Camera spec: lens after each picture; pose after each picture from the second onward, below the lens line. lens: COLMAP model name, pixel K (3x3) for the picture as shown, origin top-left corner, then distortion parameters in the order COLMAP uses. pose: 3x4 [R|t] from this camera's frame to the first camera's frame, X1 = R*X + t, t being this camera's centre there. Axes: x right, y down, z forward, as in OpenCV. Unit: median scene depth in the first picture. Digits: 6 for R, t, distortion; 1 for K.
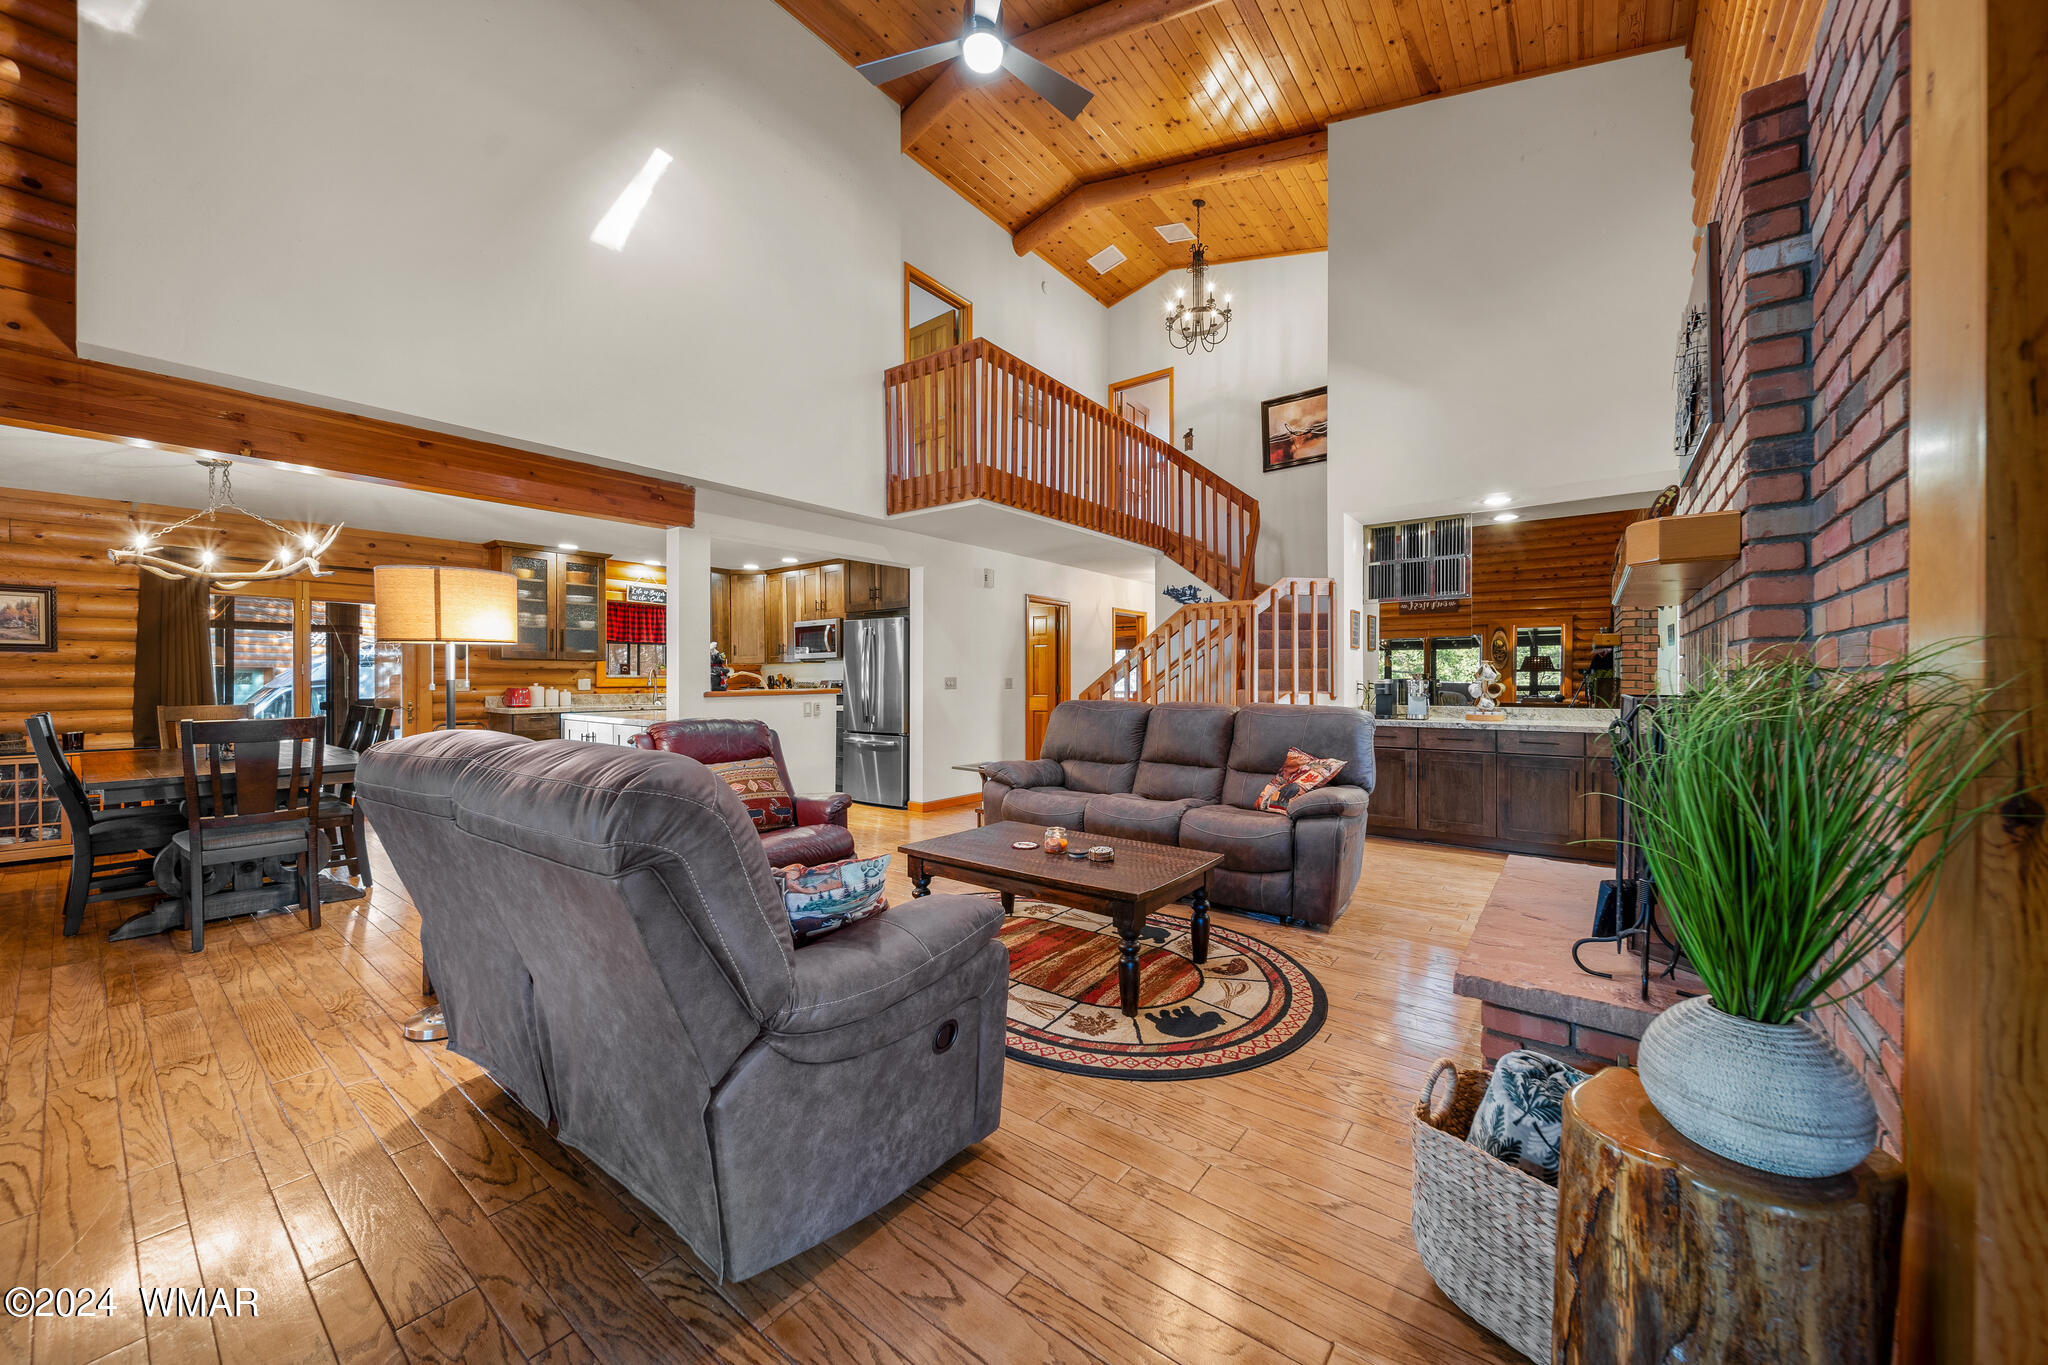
lens RADIAL K [[740.8, 0, 1010.6], [0, 740.8, 675.1], [0, 0, 1]] dist [0.000003, -0.001787]
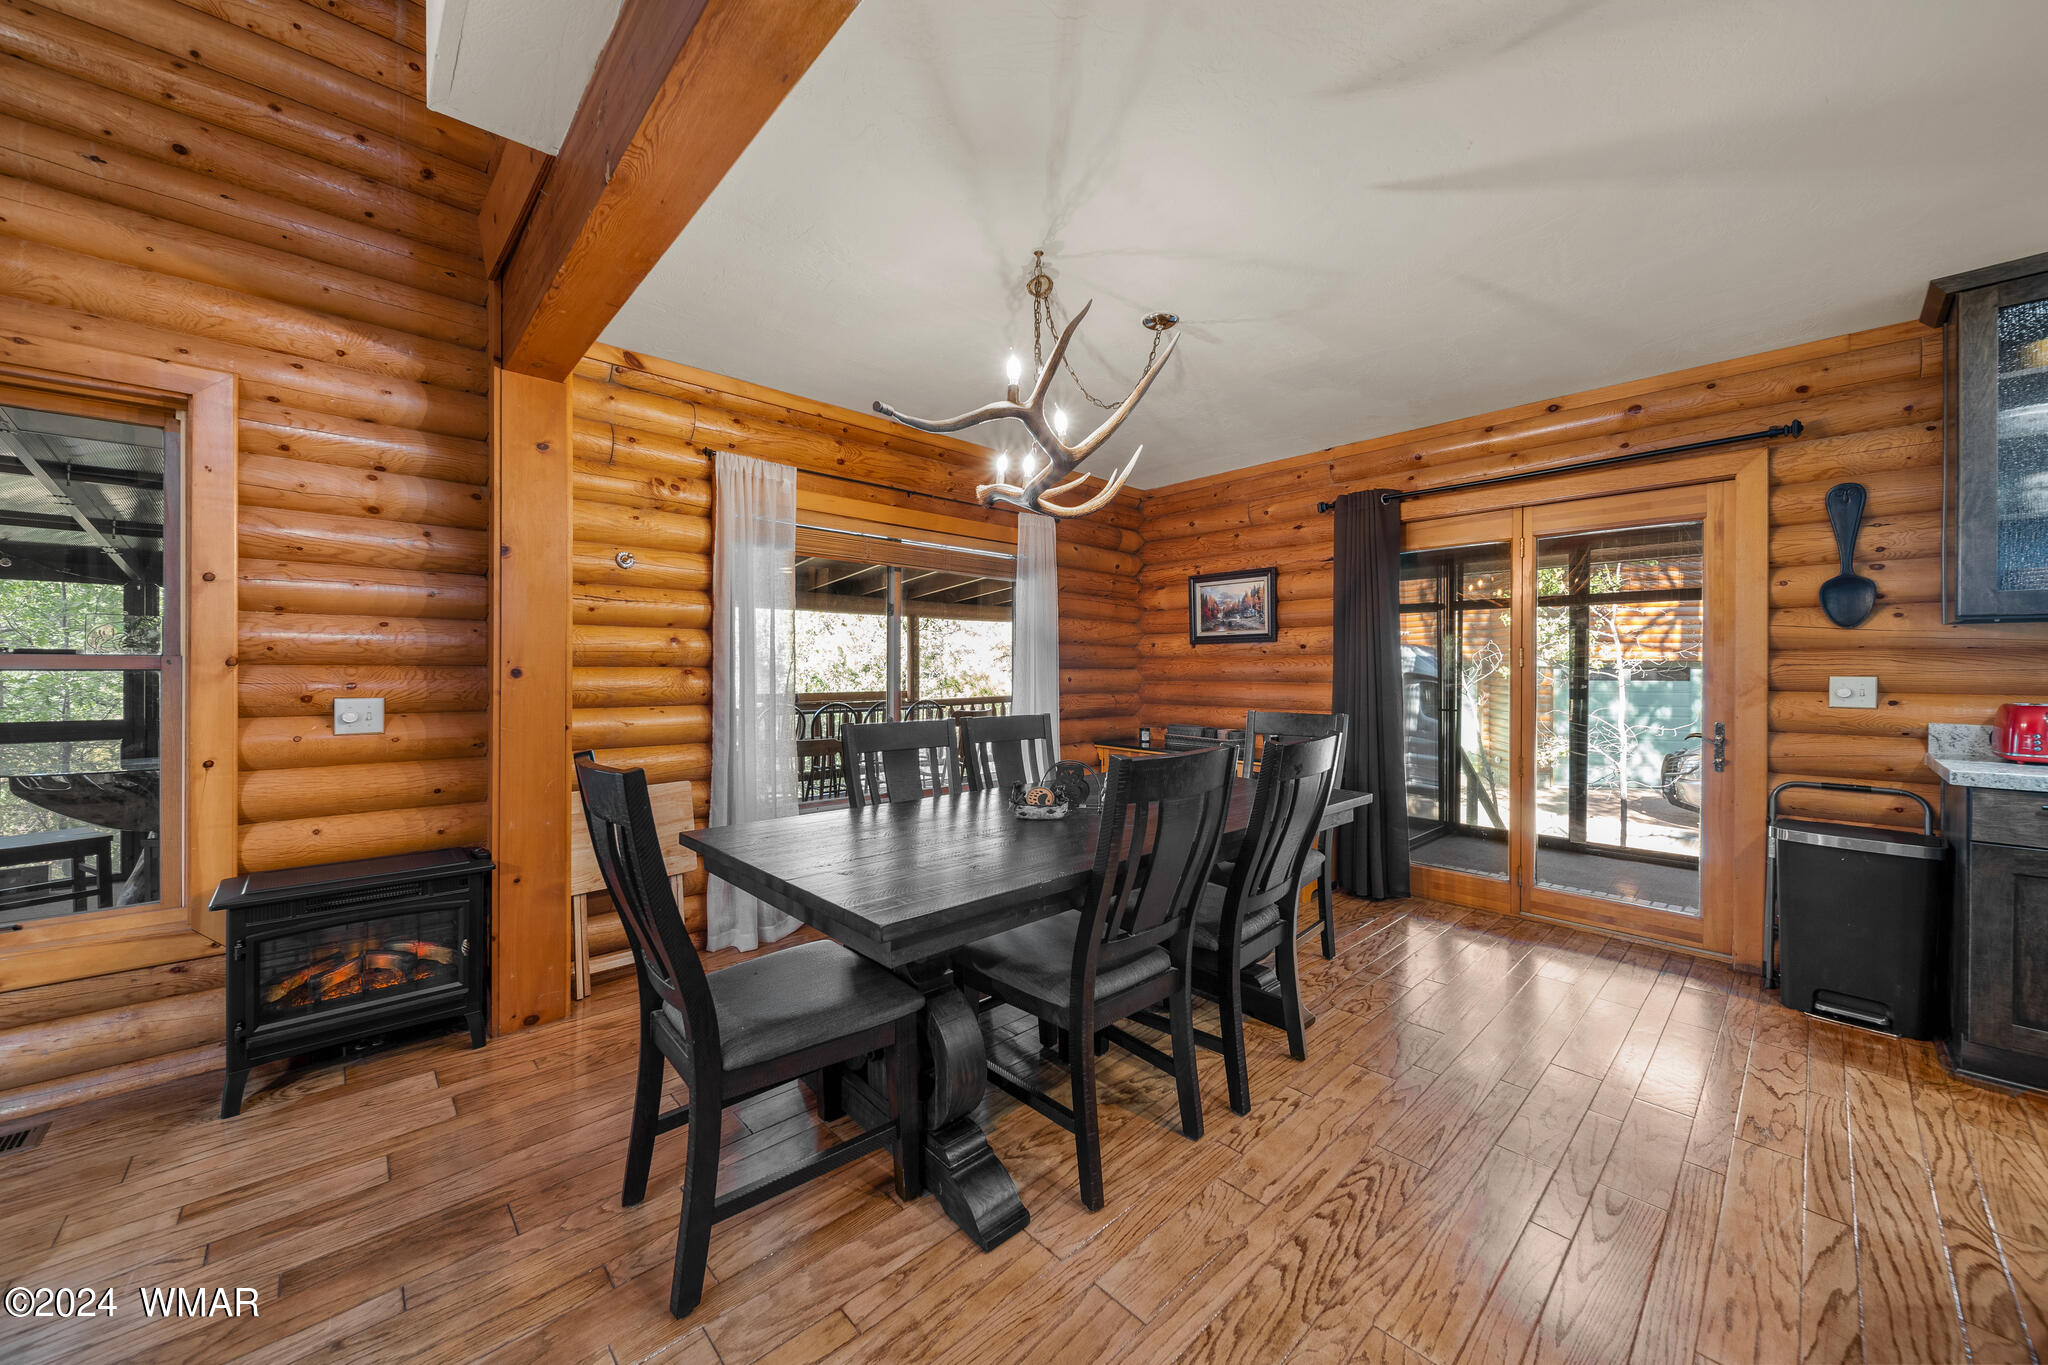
lens RADIAL K [[740.8, 0, 1032.7], [0, 740.8, 670.6], [0, 0, 1]] dist [0.000003, -0.001787]
pose [[-0.128251, -0.001771, -0.991740, -0.273136], [-0.001963, 0.999997, -0.001532, 0.003067], [0.991740, 0.001751, -0.128254, 0.576906]]
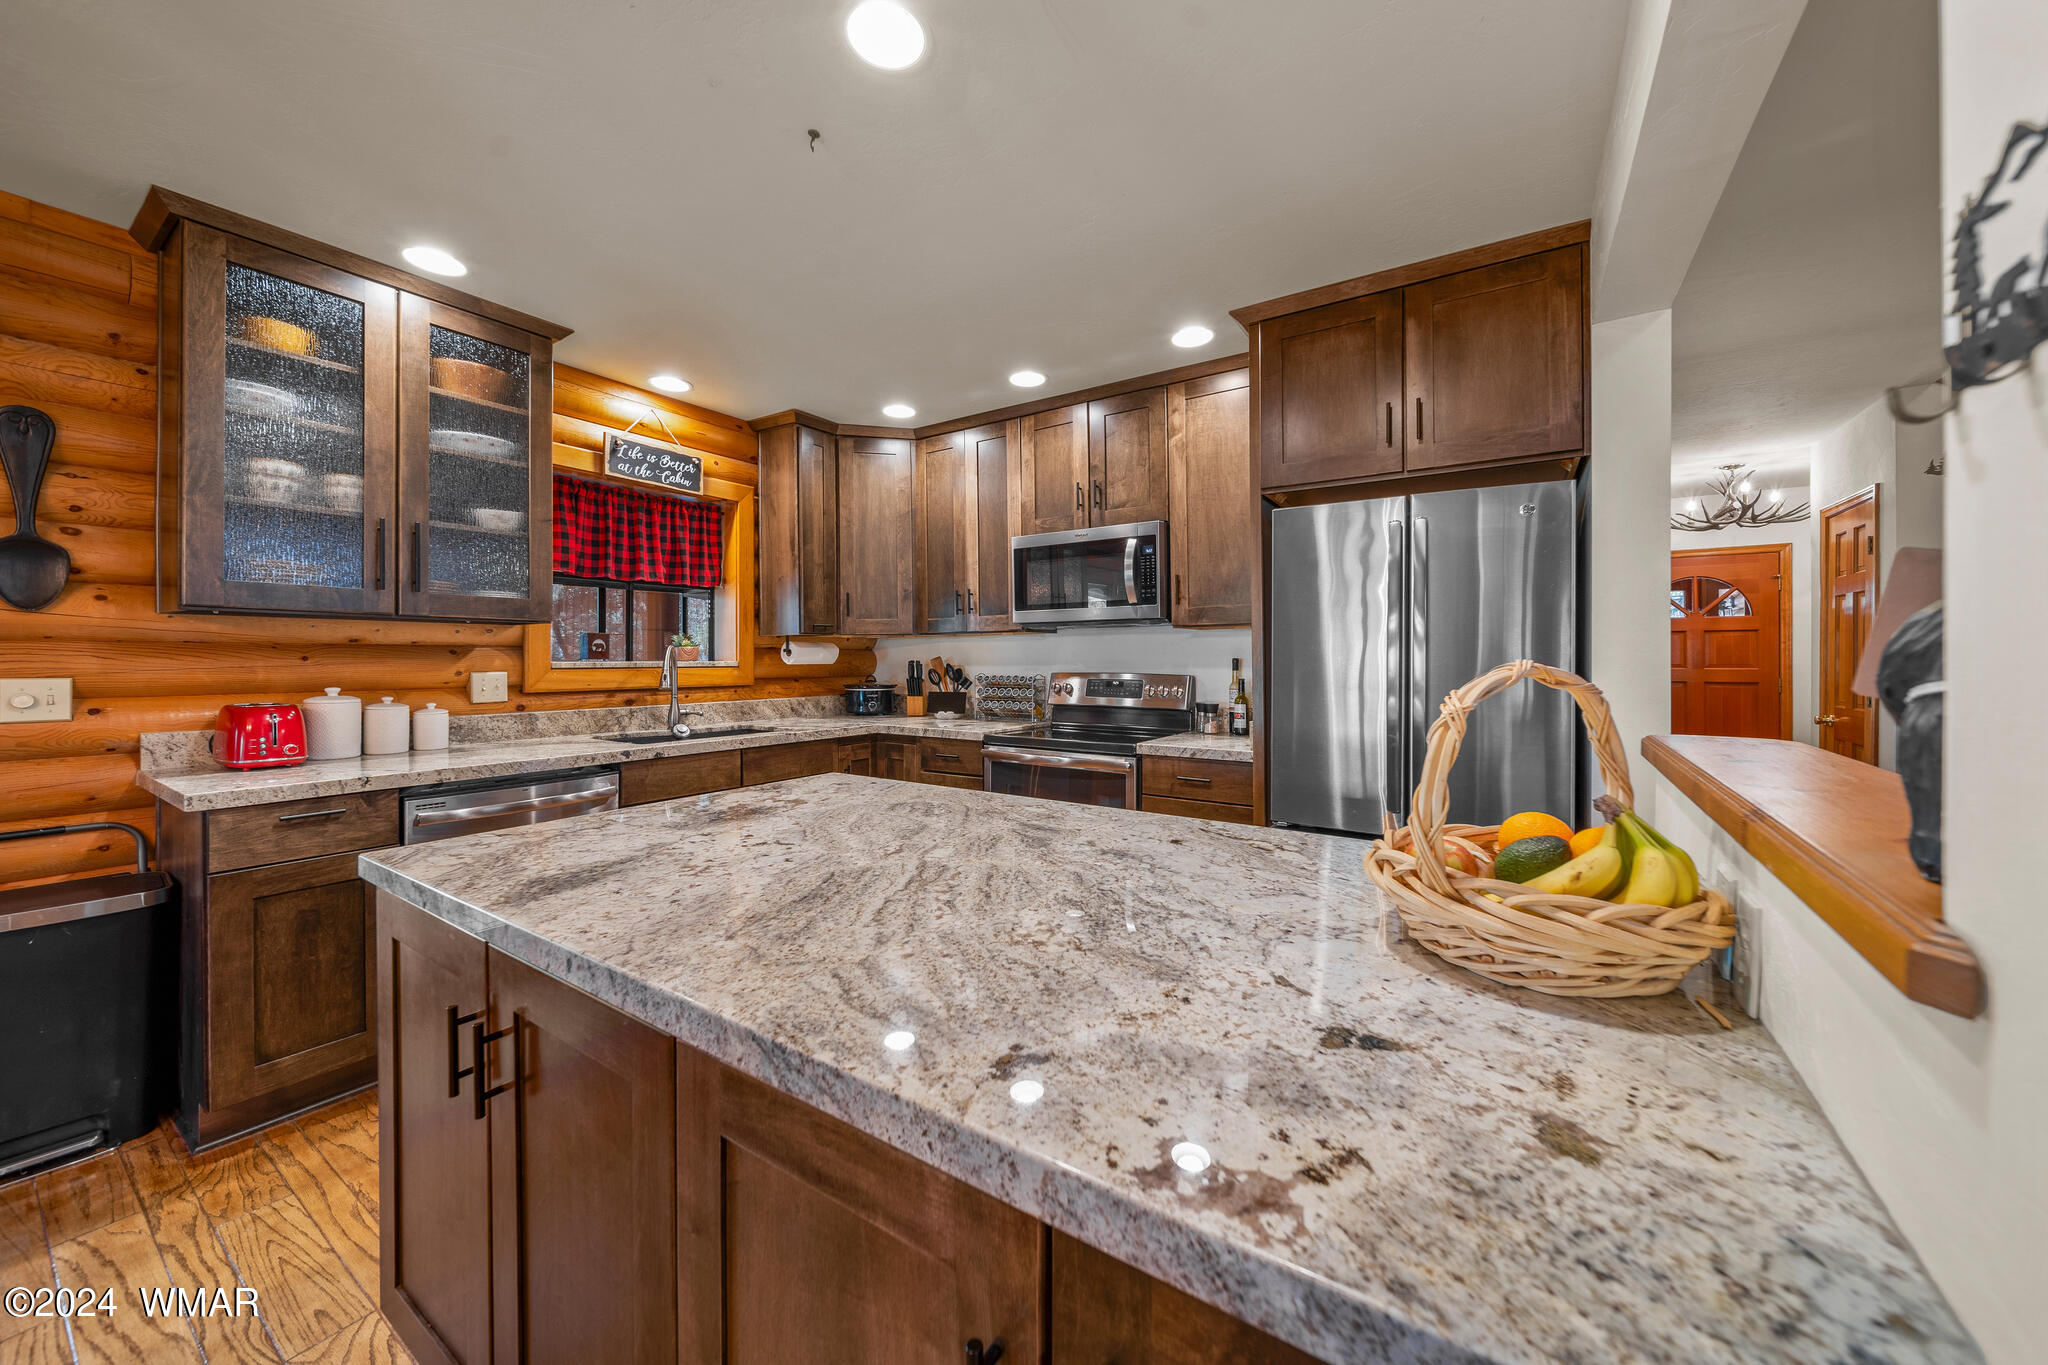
lens RADIAL K [[740.8, 0, 1022.4], [0, 740.8, 657.8], [0, 0, 1]] dist [0.000003, -0.001787]
pose [[0.994832, 0.000159, 0.101537, -0.366079], [-0.000522, 0.999994, 0.003555, -0.003832], [-0.101536, -0.003590, 0.994825, 0.636344]]
